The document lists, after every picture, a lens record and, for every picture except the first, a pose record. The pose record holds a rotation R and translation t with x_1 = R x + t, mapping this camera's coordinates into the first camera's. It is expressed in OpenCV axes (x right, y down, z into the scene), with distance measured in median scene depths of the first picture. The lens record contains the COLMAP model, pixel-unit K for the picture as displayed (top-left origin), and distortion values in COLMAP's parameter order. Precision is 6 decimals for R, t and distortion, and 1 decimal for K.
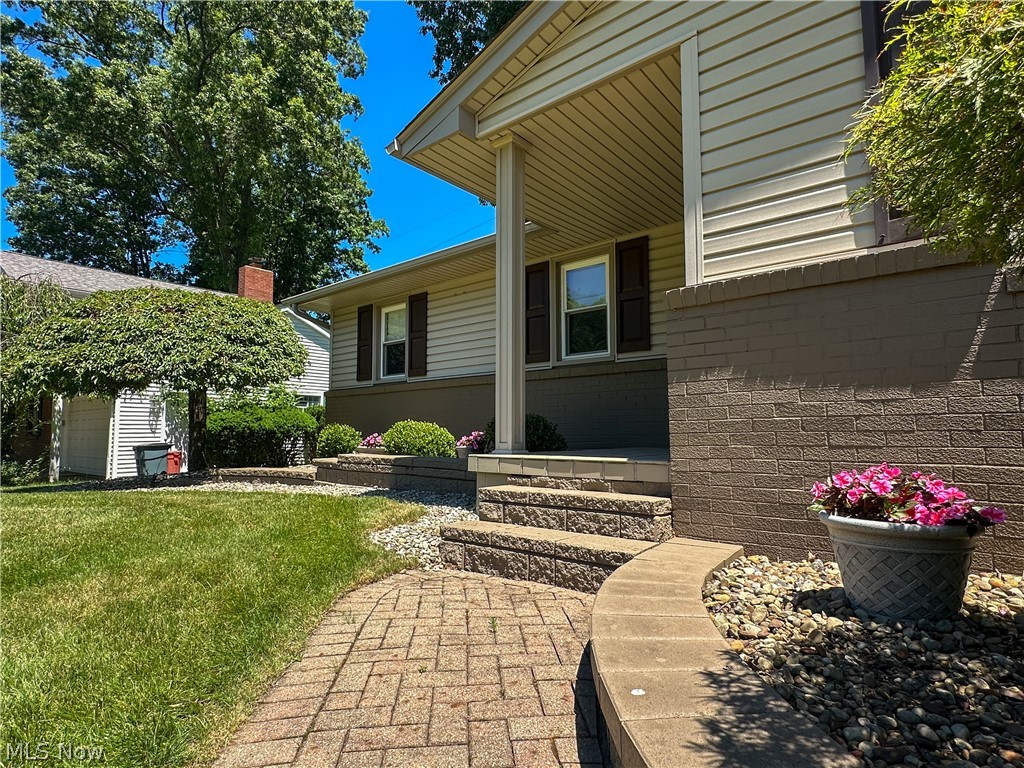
lens RADIAL K [[549.3, 0, 510.3], [0, 549.3, 393.5], [0, 0, 1]] dist [-0.001480, -0.000944]
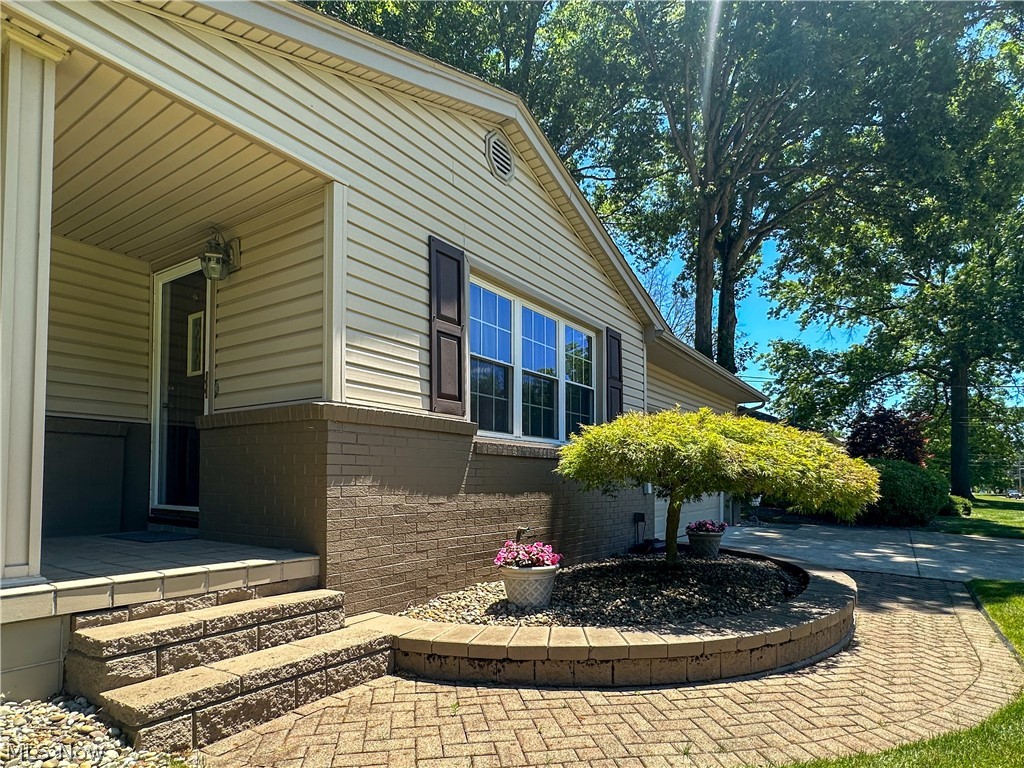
lens RADIAL K [[578.2, 0, 525.9], [0, 578.2, 462.6], [0, 0, 1]] dist [0.003636, 0.000196]
pose [[-0.105832, 0.035706, 0.993743, -0.750226], [-0.076976, 0.996062, -0.043987, -0.036959], [-0.991400, -0.081150, -0.102666, 0.587843]]
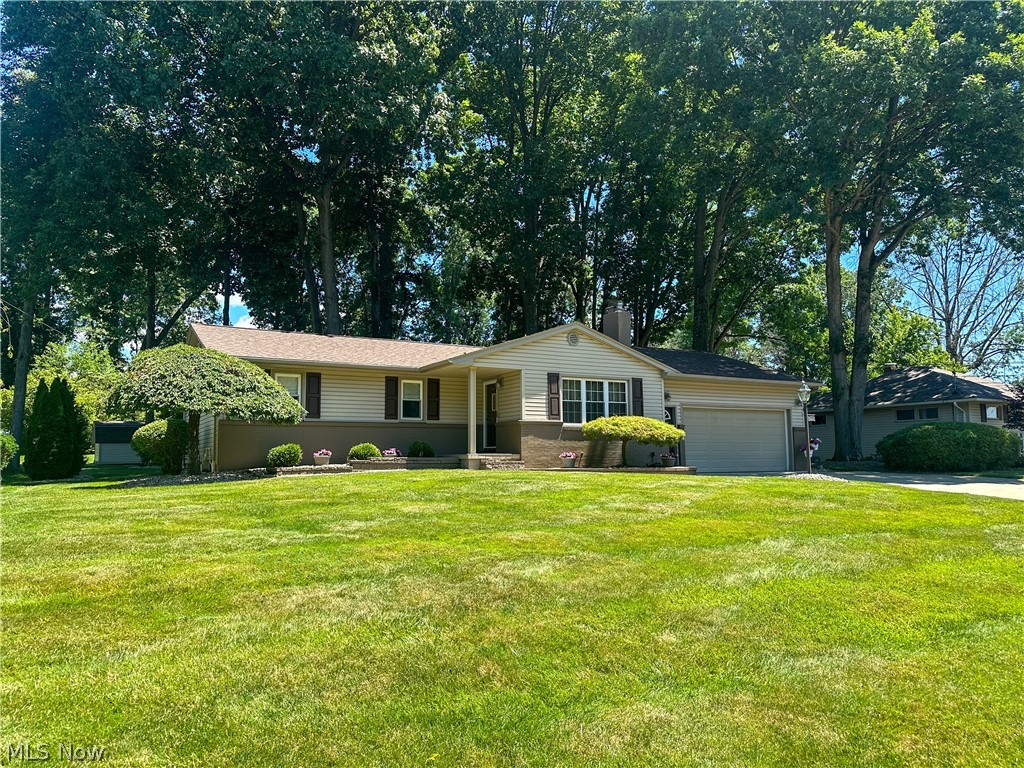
lens RADIAL K [[711.8, 0, 512.0], [0, 711.8, 384.0], [0, 0, 1]] dist [0.003548, 0.000244]
pose [[0.346029, 0.101423, 0.932726, -4.828892], [-0.061279, 0.994460, -0.085403, 0.038322], [-0.936220, -0.027604, 0.350328, -0.986375]]
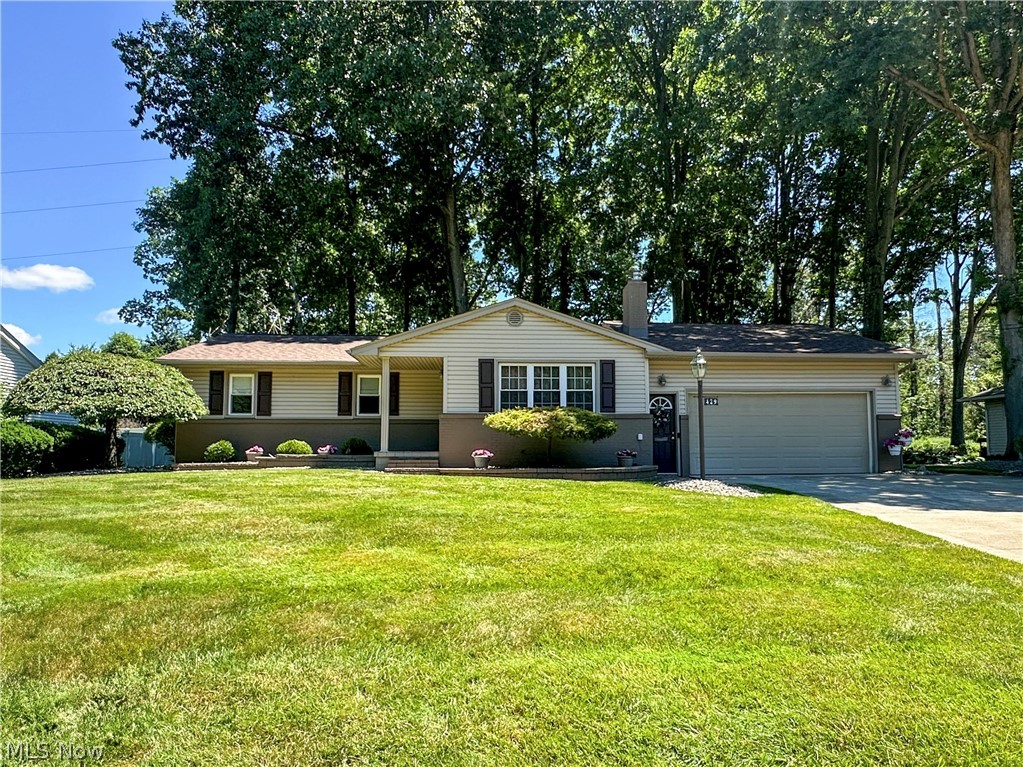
lens RADIAL K [[656.8, 0, 519.0], [0, 656.8, 386.4], [0, 0, 1]] dist [-0.005538, -0.001173]
pose [[0.727902, 0.074322, 0.681641, -2.402311], [-0.052294, 0.997230, -0.052889, -0.132208], [-0.683684, 0.002852, 0.729773, -2.766682]]
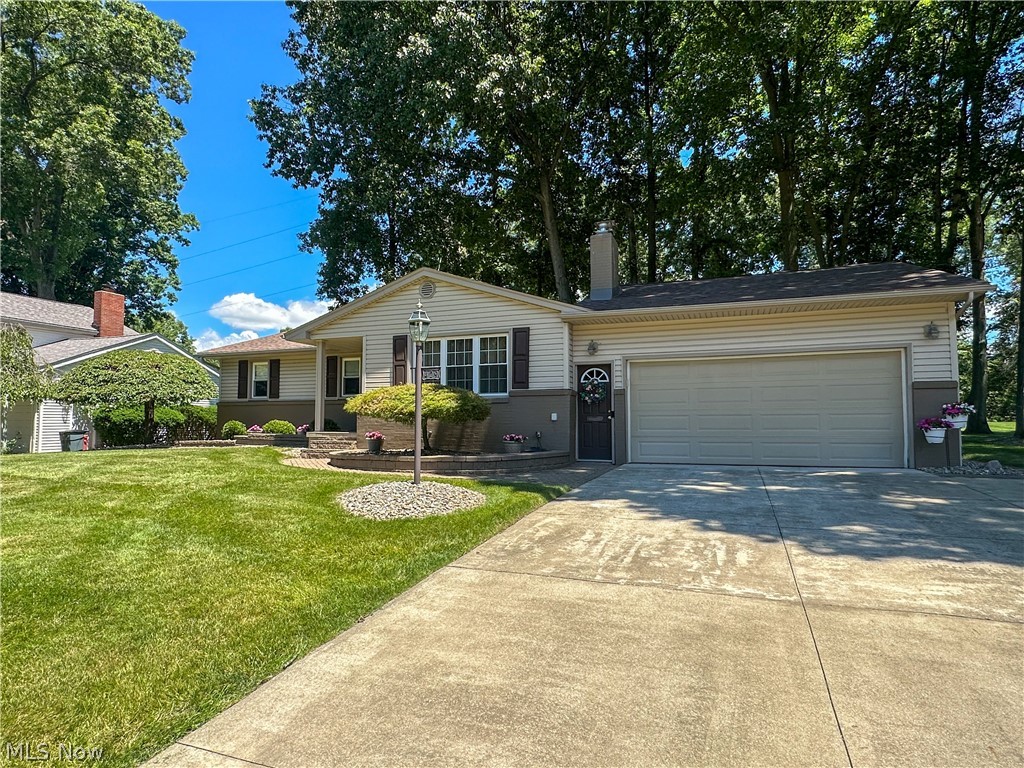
lens RADIAL K [[549.3, 0, 510.3], [0, 549.3, 393.5], [0, 0, 1]] dist [-0.001480, -0.000944]
pose [[0.944725, 0.020902, 0.327195, 0.000646], [-0.027818, 0.999477, 0.016472, -0.247395], [-0.326680, -0.024663, 0.944813, -2.959523]]
